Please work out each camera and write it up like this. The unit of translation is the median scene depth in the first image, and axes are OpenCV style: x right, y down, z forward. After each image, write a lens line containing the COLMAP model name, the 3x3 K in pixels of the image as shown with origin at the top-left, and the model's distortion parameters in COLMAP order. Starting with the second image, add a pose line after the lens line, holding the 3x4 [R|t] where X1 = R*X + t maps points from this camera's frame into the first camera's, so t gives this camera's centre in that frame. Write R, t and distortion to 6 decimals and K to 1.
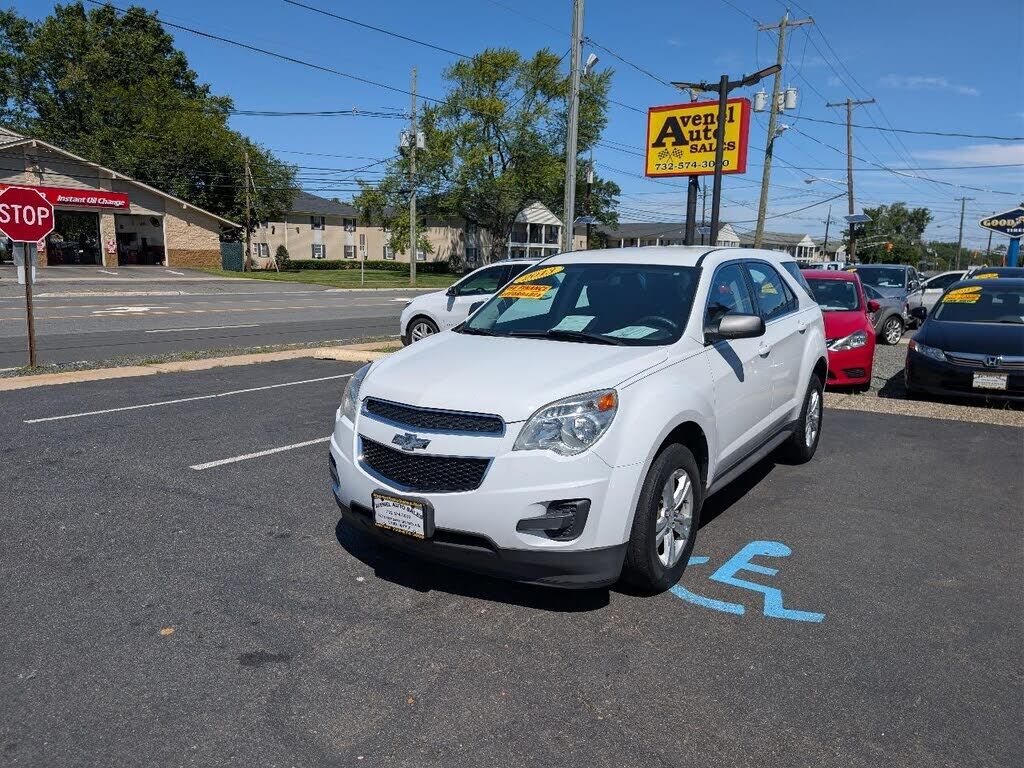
lens RADIAL K [[748.7, 0, 514.8], [0, 748.7, 383.4], [0, 0, 1]] dist [0.011822, -0.002324]
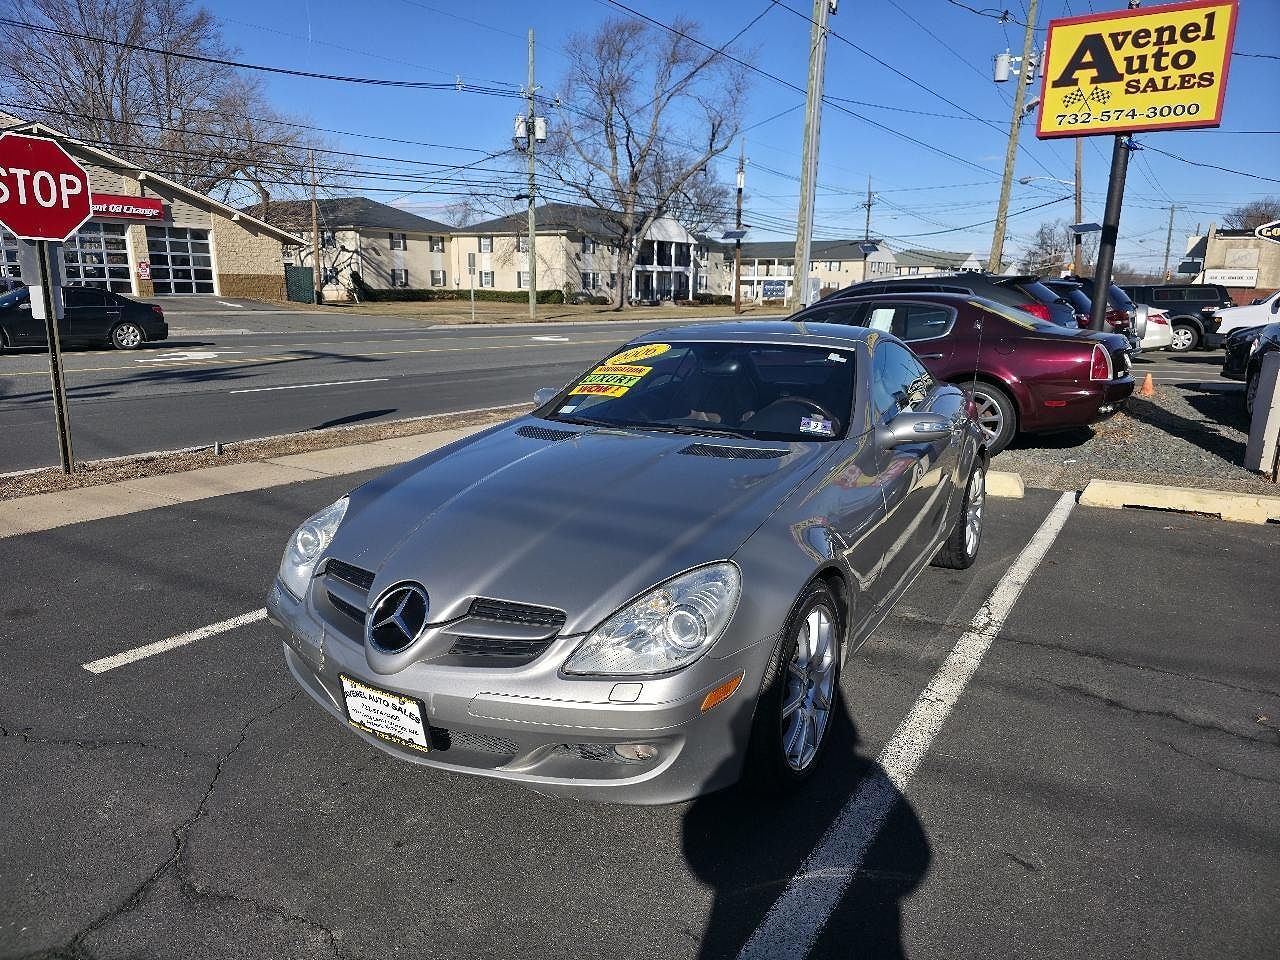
lens RADIAL K [[845.7, 0, 629.9], [0, 845.7, 495.2], [0, 0, 1]] dist [0.044199, -0.042891]
pose [[0.999553, -0.013990, 0.026435, -0.070476], [0.011959, 0.997074, 0.075496, -0.013452], [-0.027413, -0.075146, 0.996796, 0.103798]]
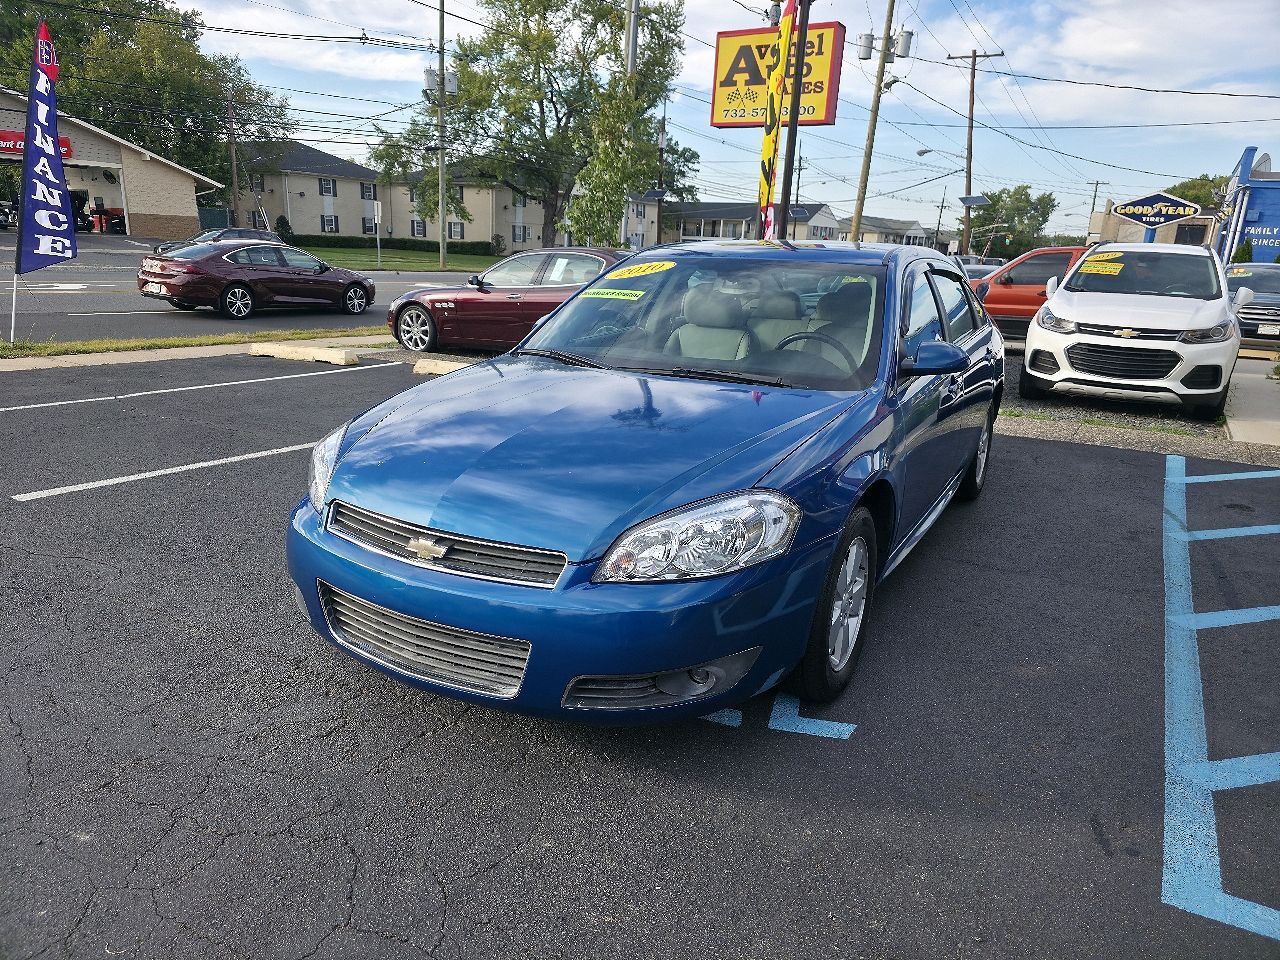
lens RADIAL K [[854.7, 0, 635.9], [0, 854.7, 499.6], [0, 0, 1]] dist [0.053168, -0.053879]
pose [[0.997657, 0.007219, 0.068026, 0.014073], [-0.015588, 0.992246, 0.123311, 0.000841], [-0.066608, -0.124083, 0.990034, 0.023399]]
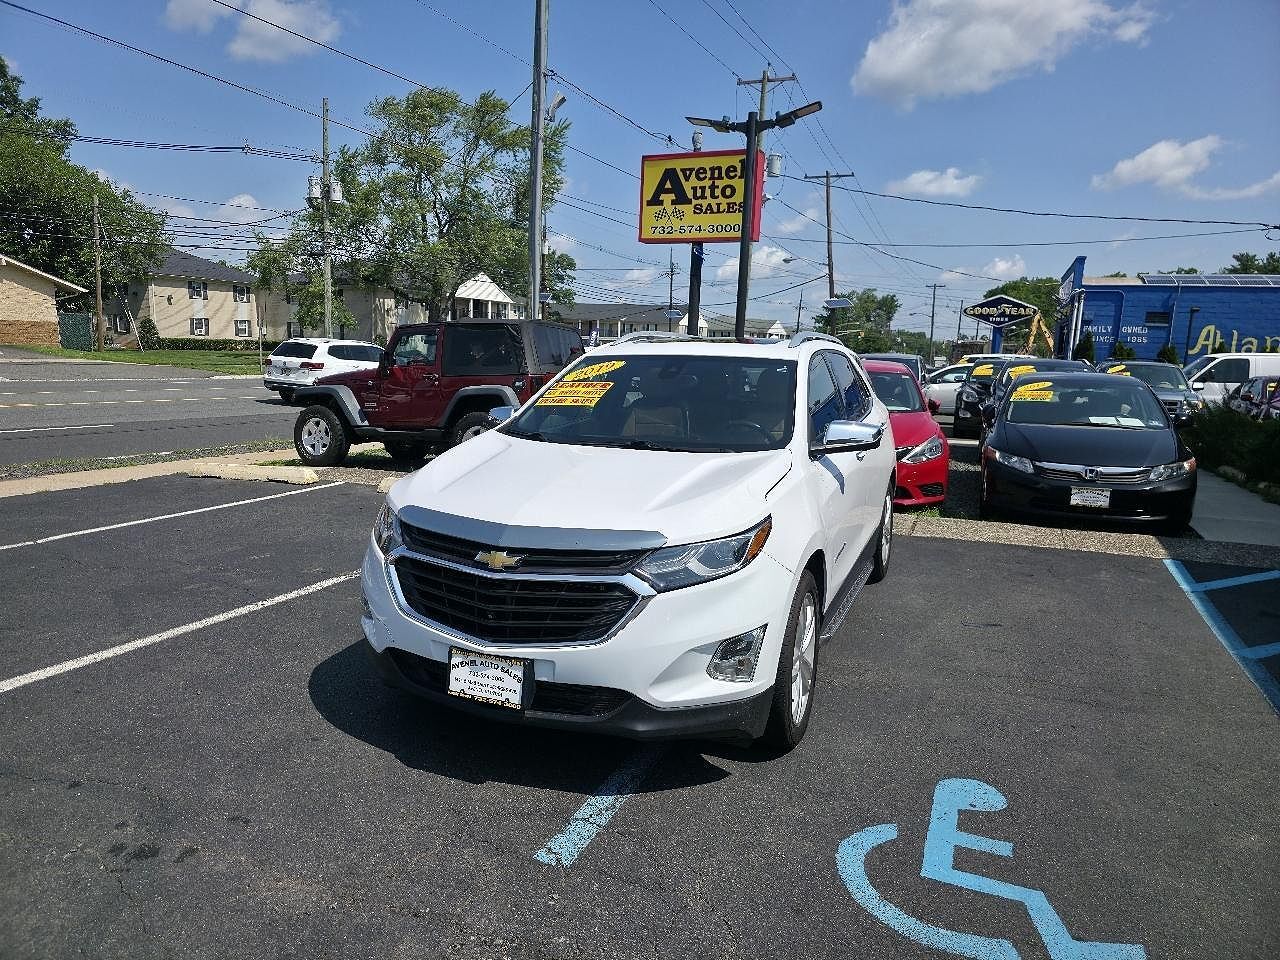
lens RADIAL K [[850.0, 0, 631.5], [0, 850.0, 485.2], [0, 0, 1]] dist [0.063339, -0.060488]
pose [[0.978692, -0.018070, 0.204539, -0.010091], [0.017957, 0.999836, 0.002408, -0.005718], [-0.204549, 0.001316, 0.978856, 0.037320]]
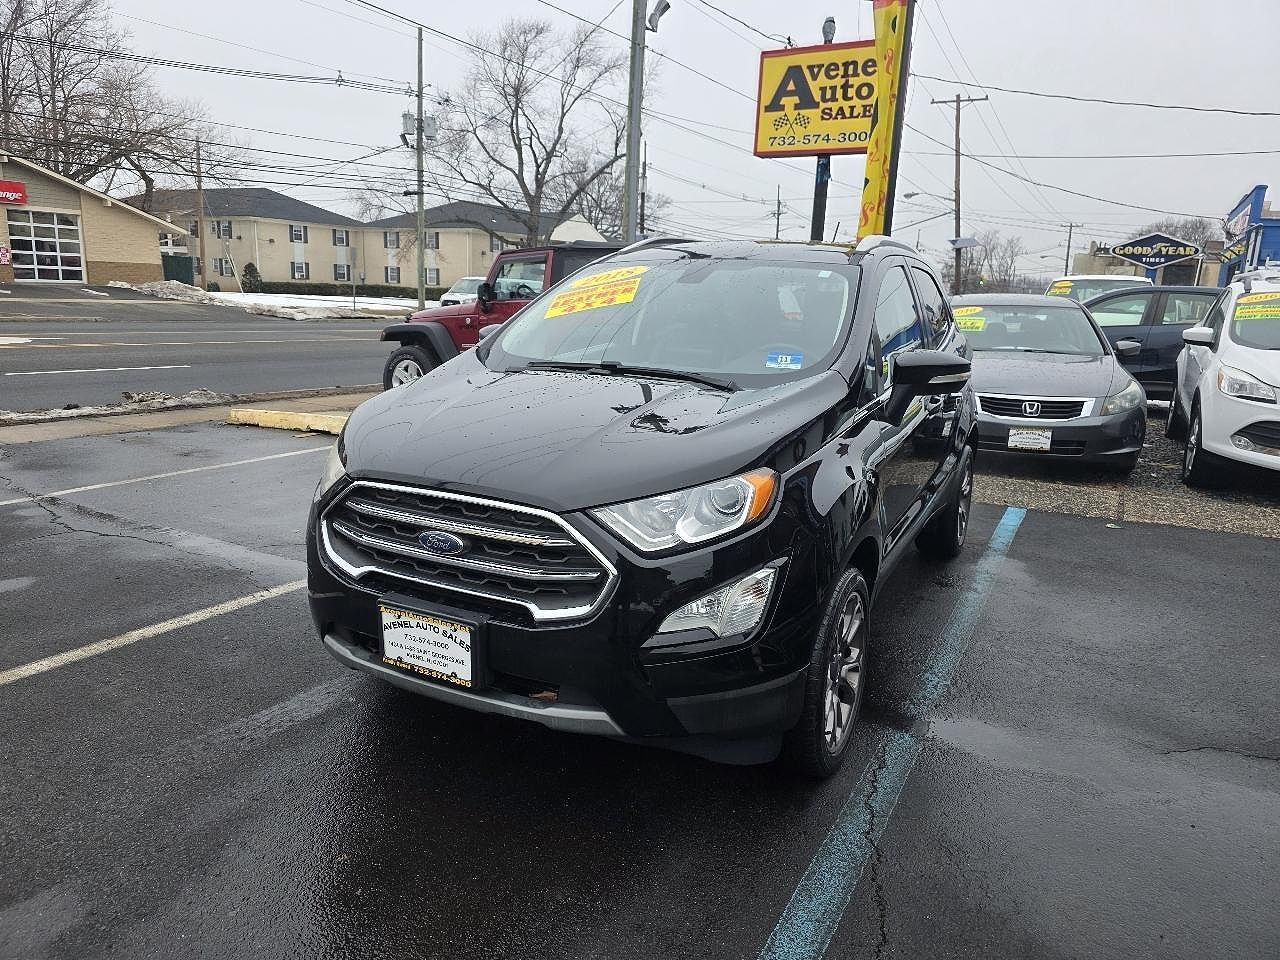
lens RADIAL K [[865.4, 0, 632.4], [0, 865.4, 480.8], [0, 0, 1]] dist [0.042710, -0.039402]
pose [[0.995308, -0.002507, 0.096721, -0.005687], [-0.002563, 0.998630, 0.052262, -0.006957], [-0.096720, -0.052265, 0.993938, 0.074707]]
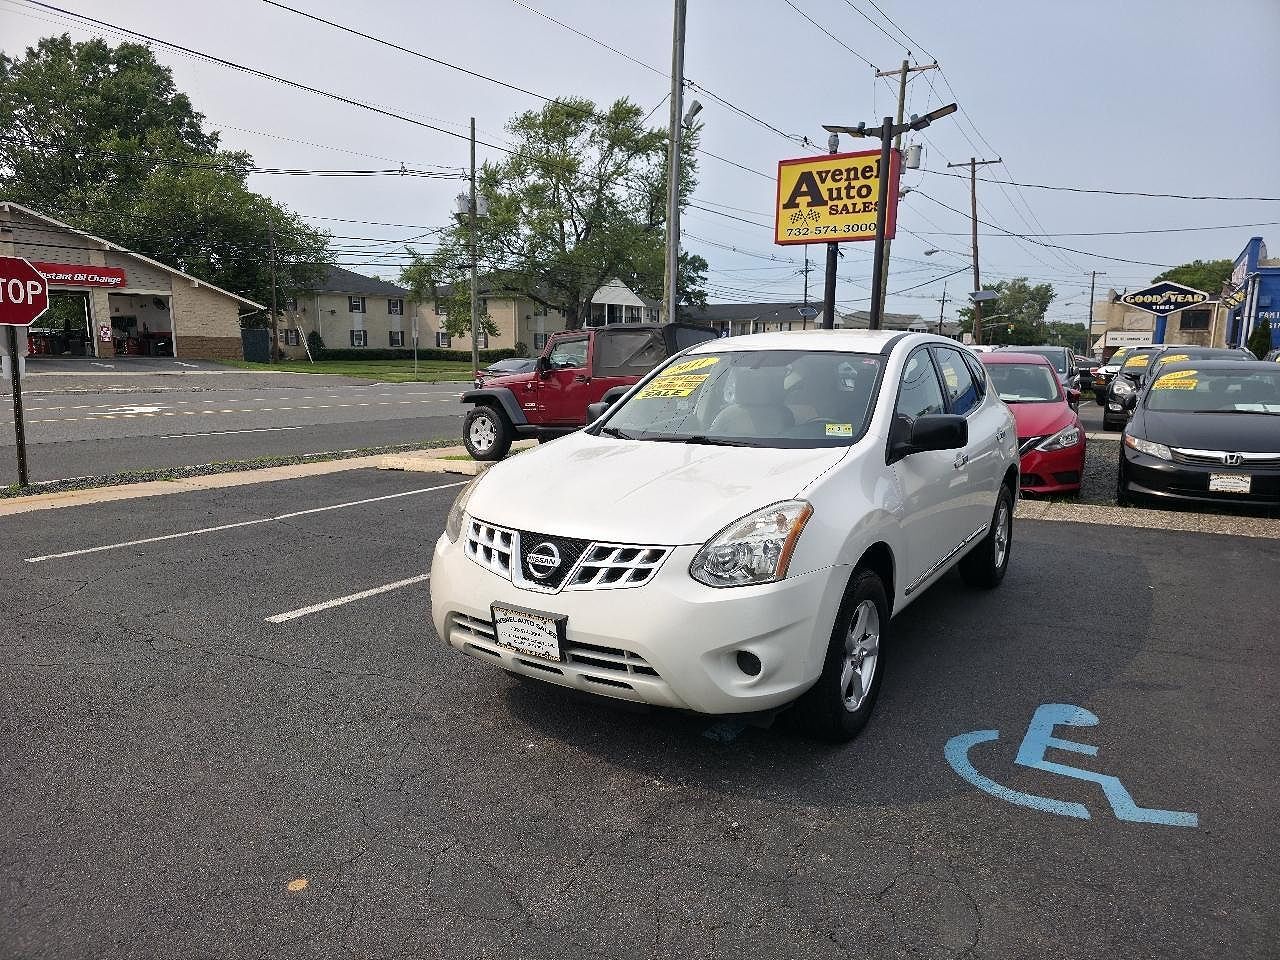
lens RADIAL K [[854.7, 0, 635.9], [0, 854.7, 499.6], [0, 0, 1]] dist [0.053168, -0.053879]
pose [[0.998127, -0.018816, 0.058211, -0.016080], [0.018069, 0.999748, 0.013331, -0.001977], [-0.058447, -0.012254, 0.998215, 0.016707]]
